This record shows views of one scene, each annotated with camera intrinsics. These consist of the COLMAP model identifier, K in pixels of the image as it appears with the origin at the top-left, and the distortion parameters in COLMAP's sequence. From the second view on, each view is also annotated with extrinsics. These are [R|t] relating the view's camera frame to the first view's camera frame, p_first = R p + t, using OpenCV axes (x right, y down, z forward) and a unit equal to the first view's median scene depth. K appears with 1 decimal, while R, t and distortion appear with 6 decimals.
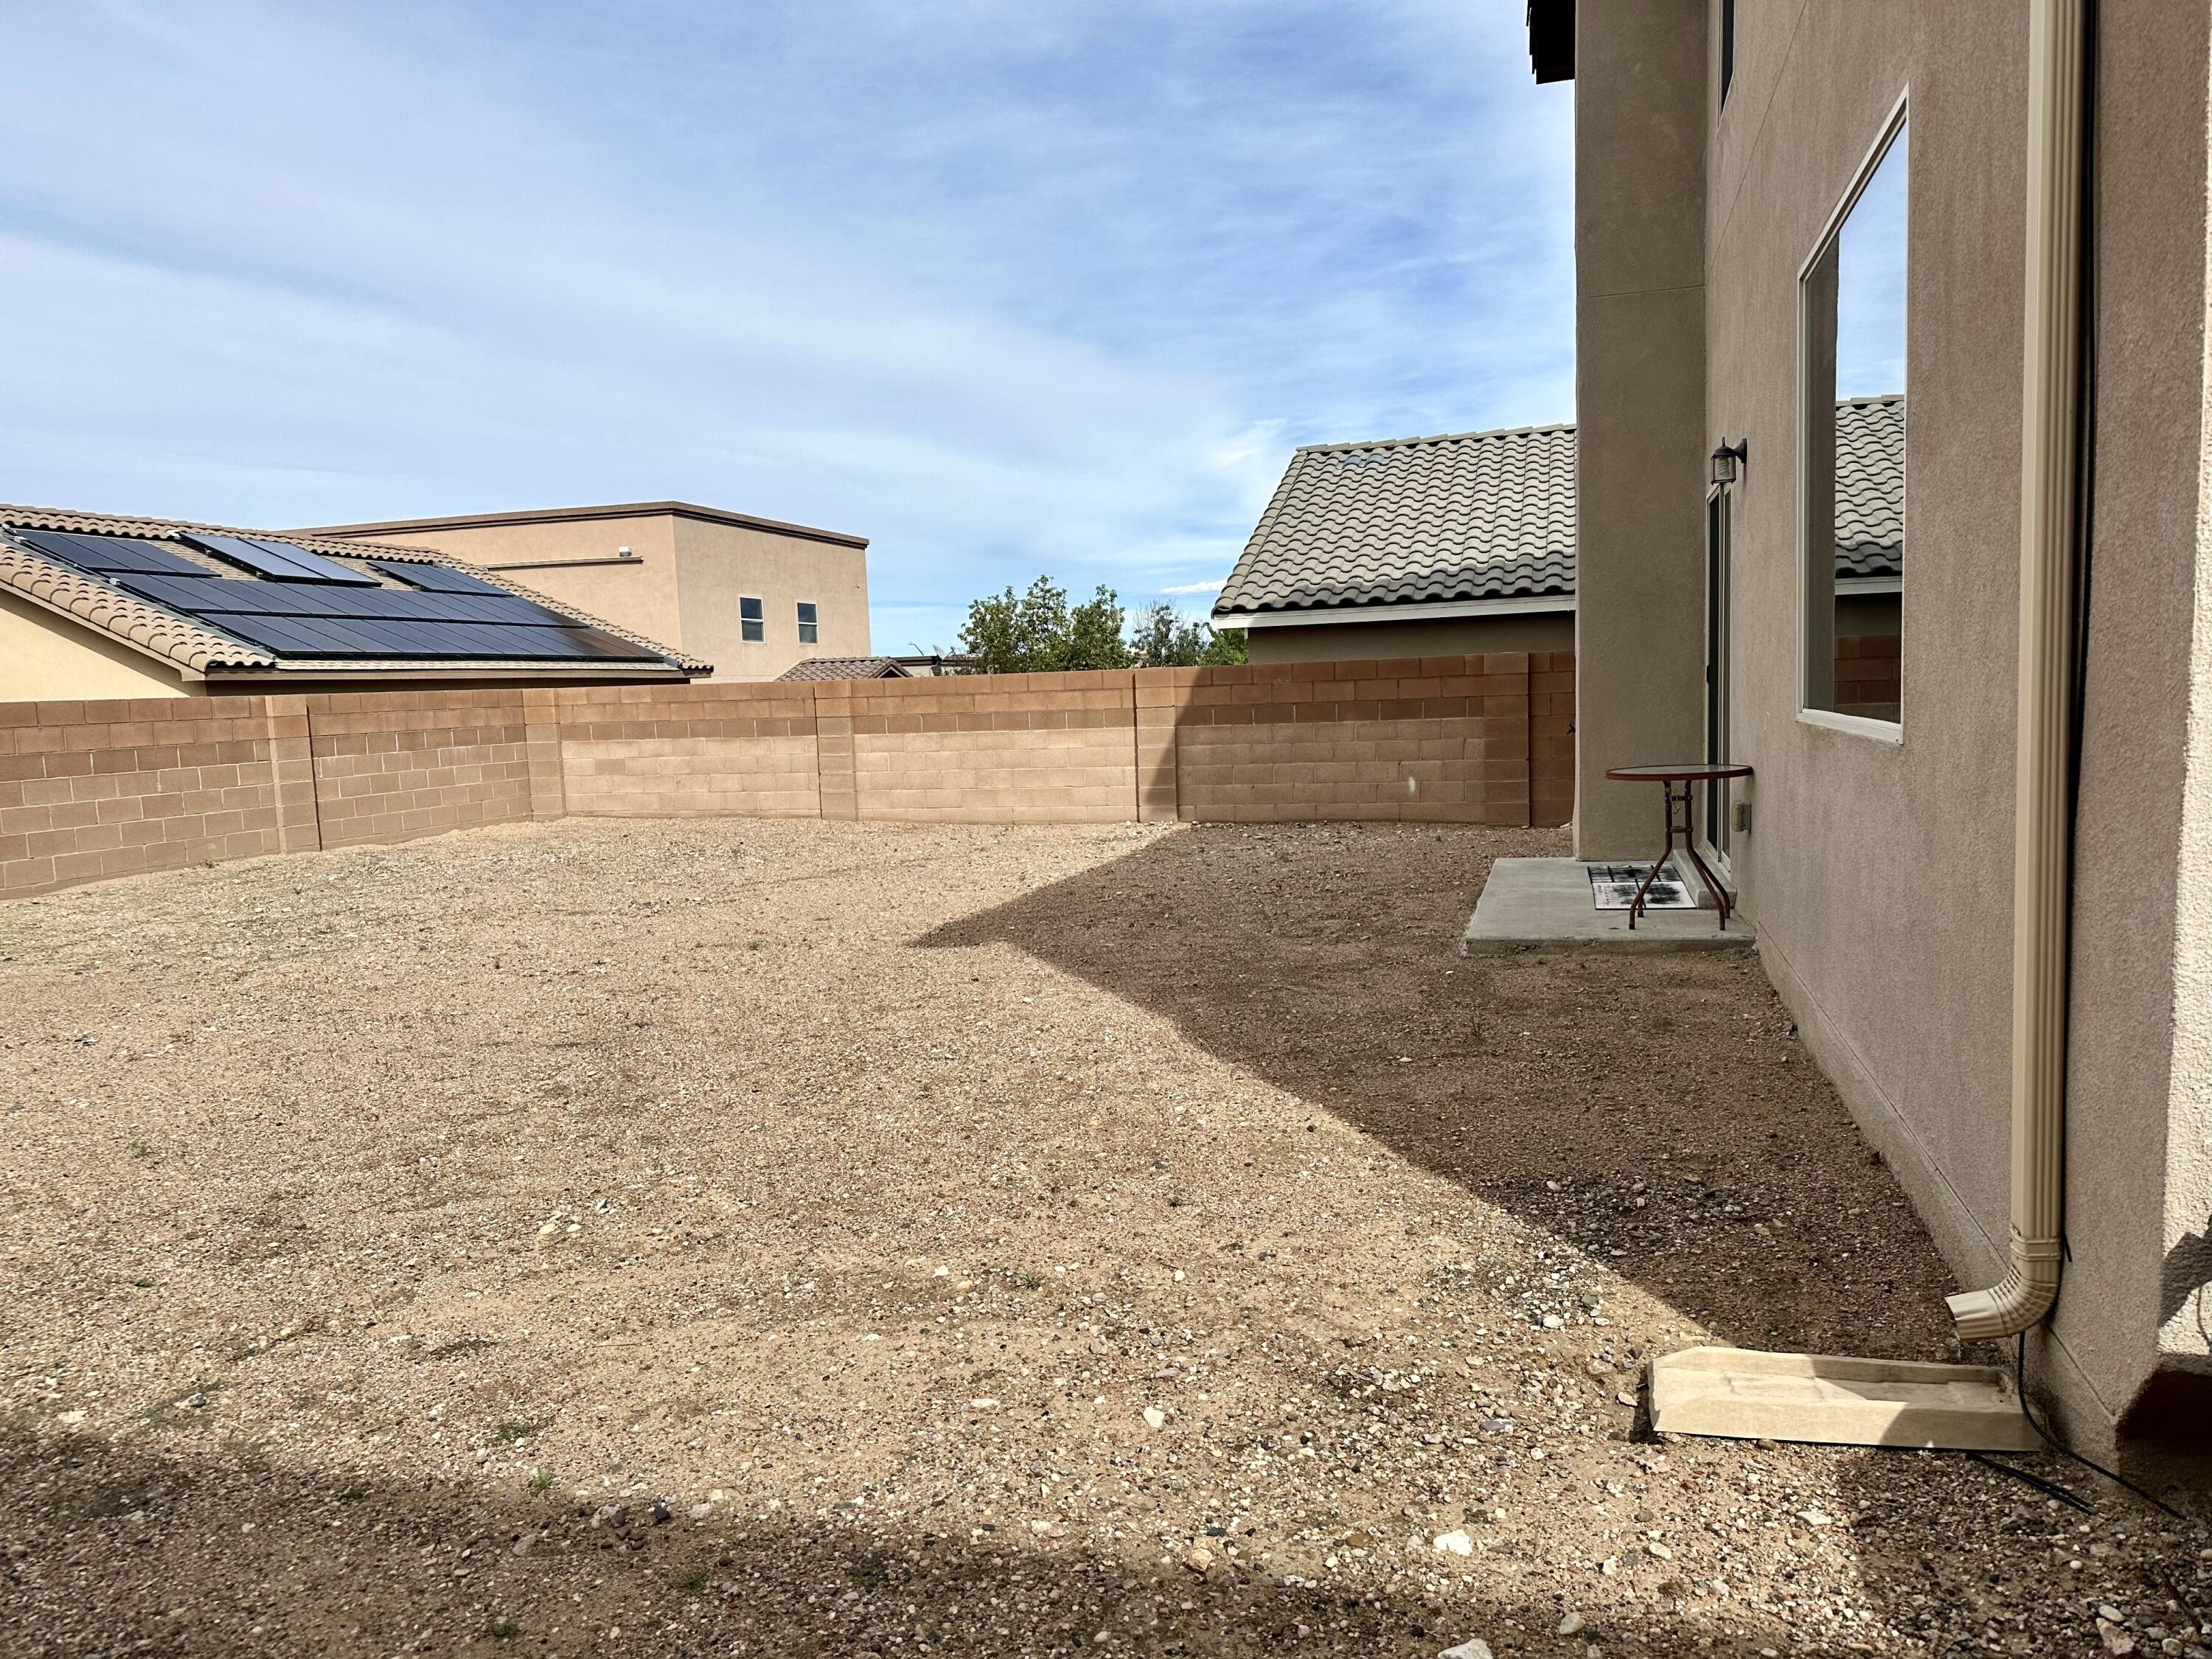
lens RADIAL K [[1547.1, 0, 1107.7], [0, 1547.1, 837.7], [0, 0, 1]] dist [0.045301, -0.071019]
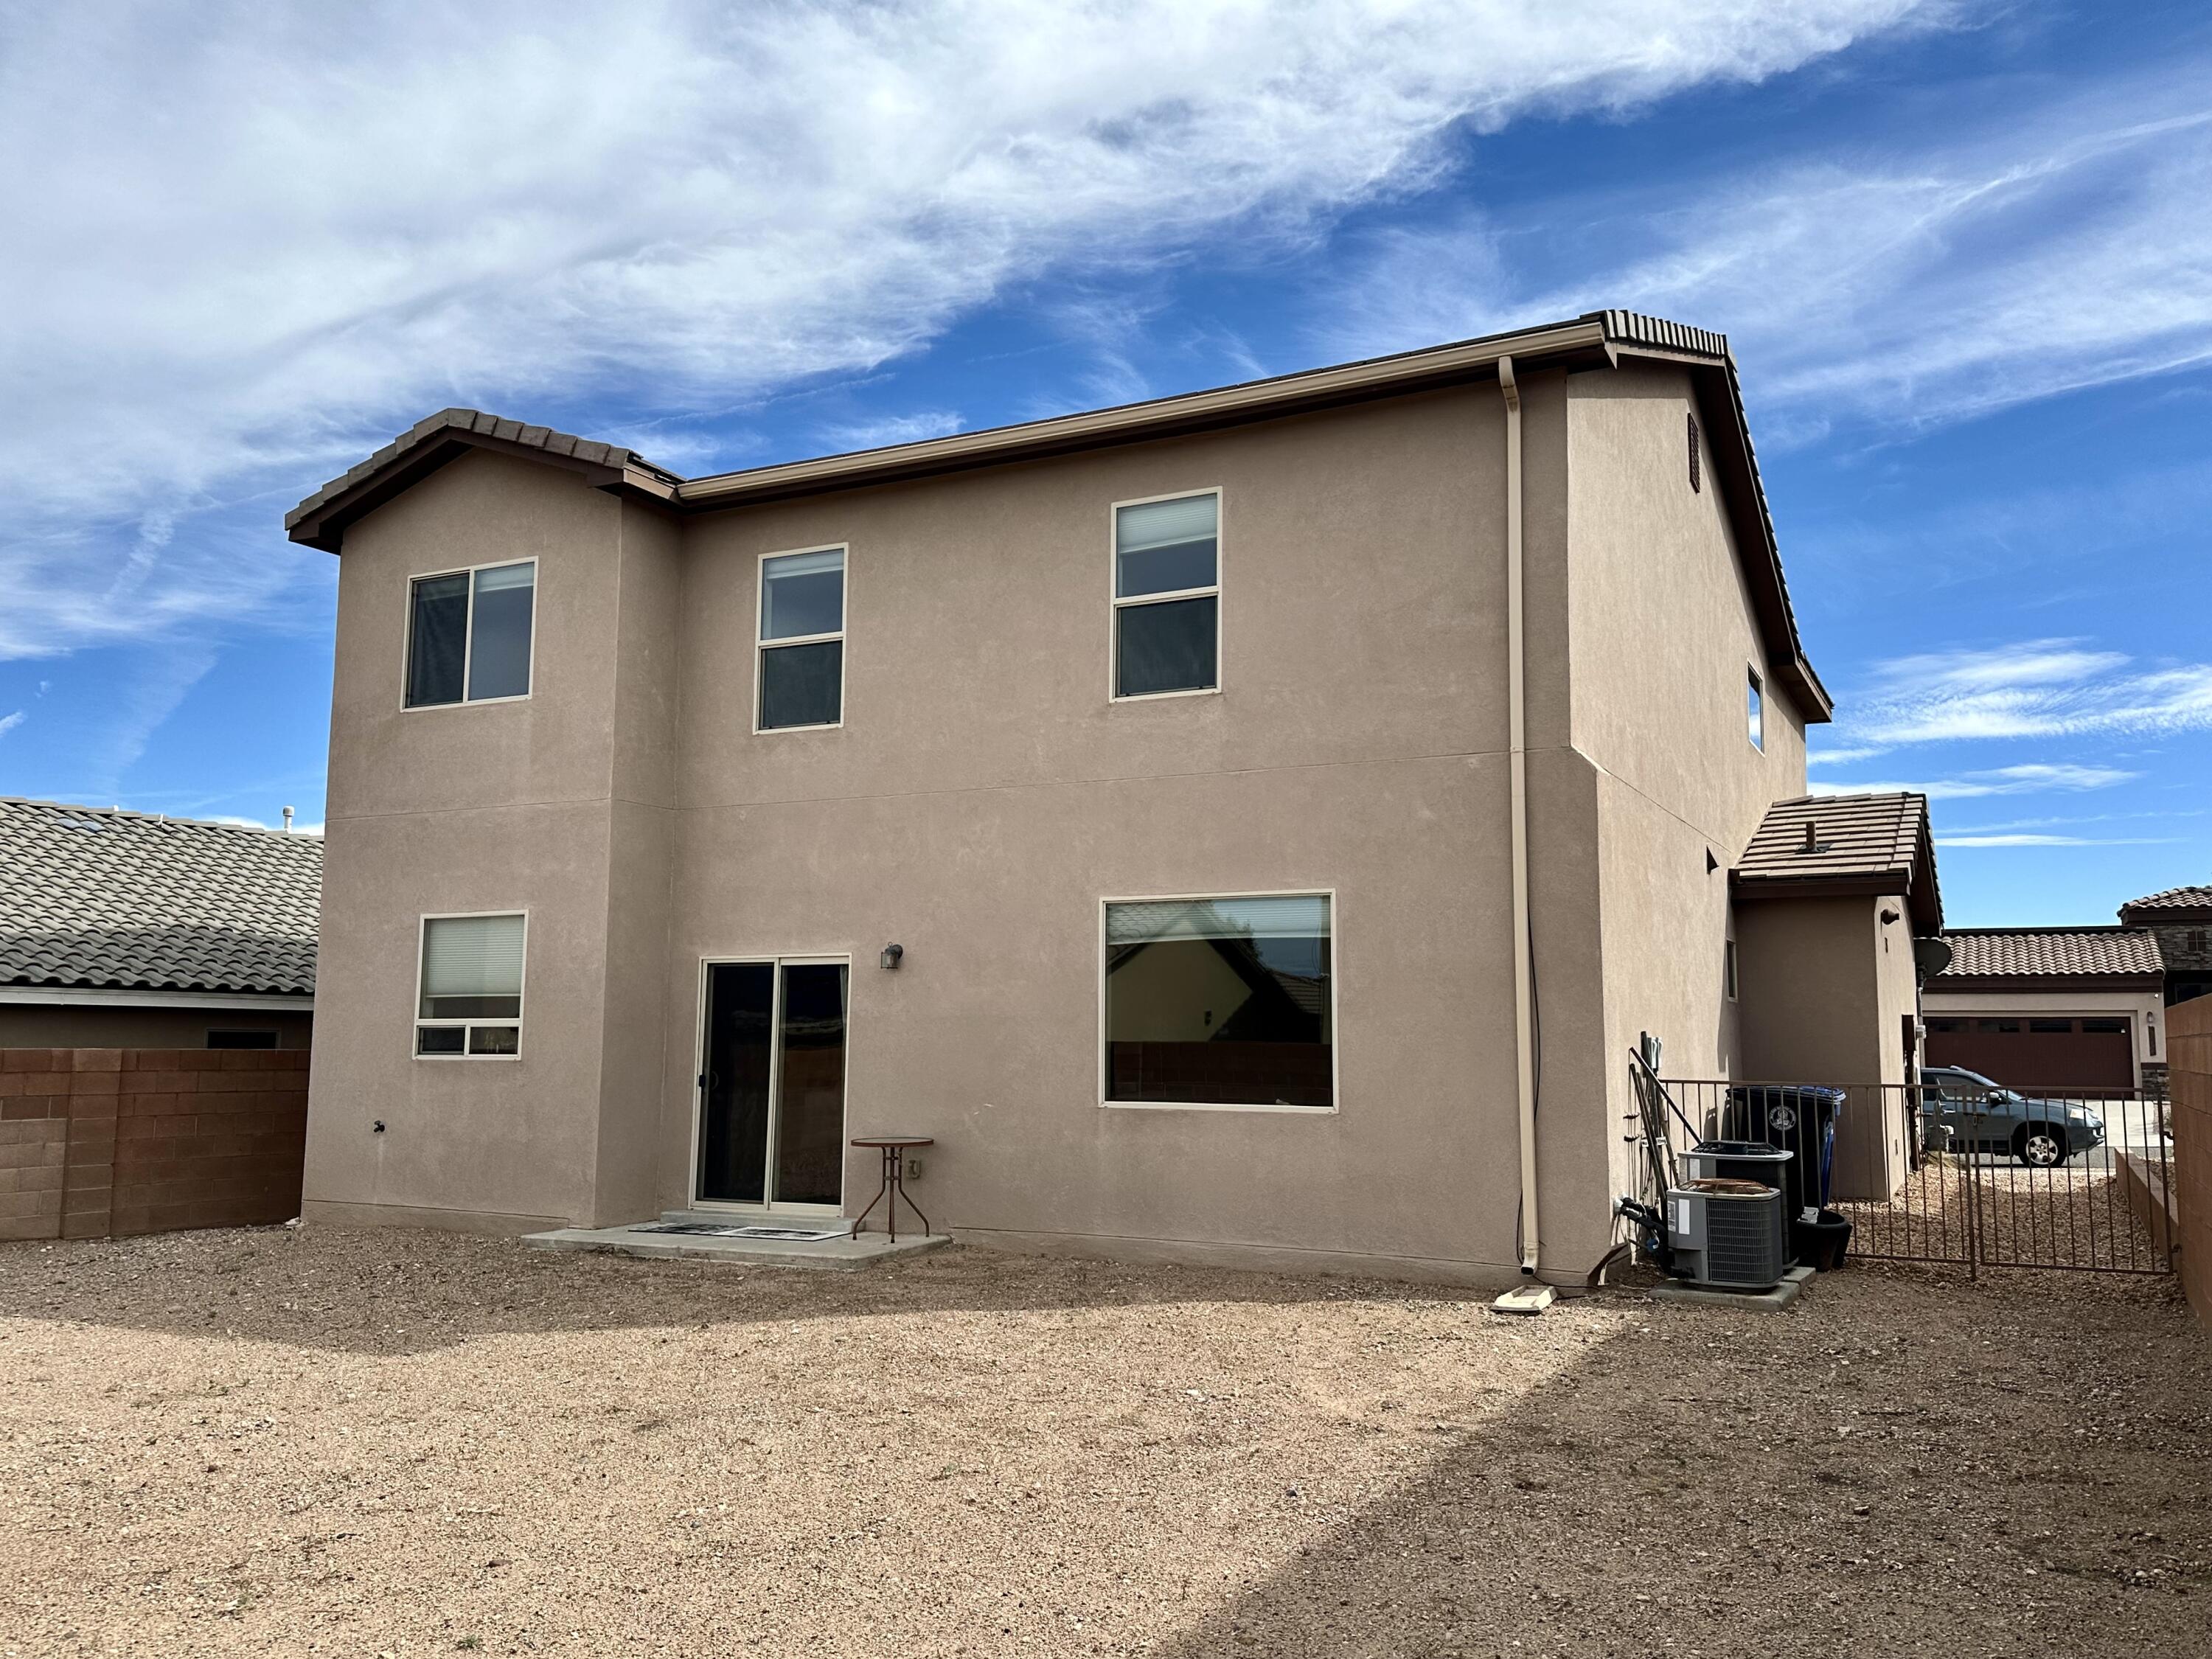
lens RADIAL K [[1667.0, 0, 1206.2], [0, 1667.0, 833.1], [0, 0, 1]] dist [0.092773, -0.140270]
pose [[0.145330, 0.140915, 0.979297, -0.872936], [0.090911, 0.983716, -0.155042, -0.037117], [-0.985198, 0.111562, 0.130153, 0.255180]]
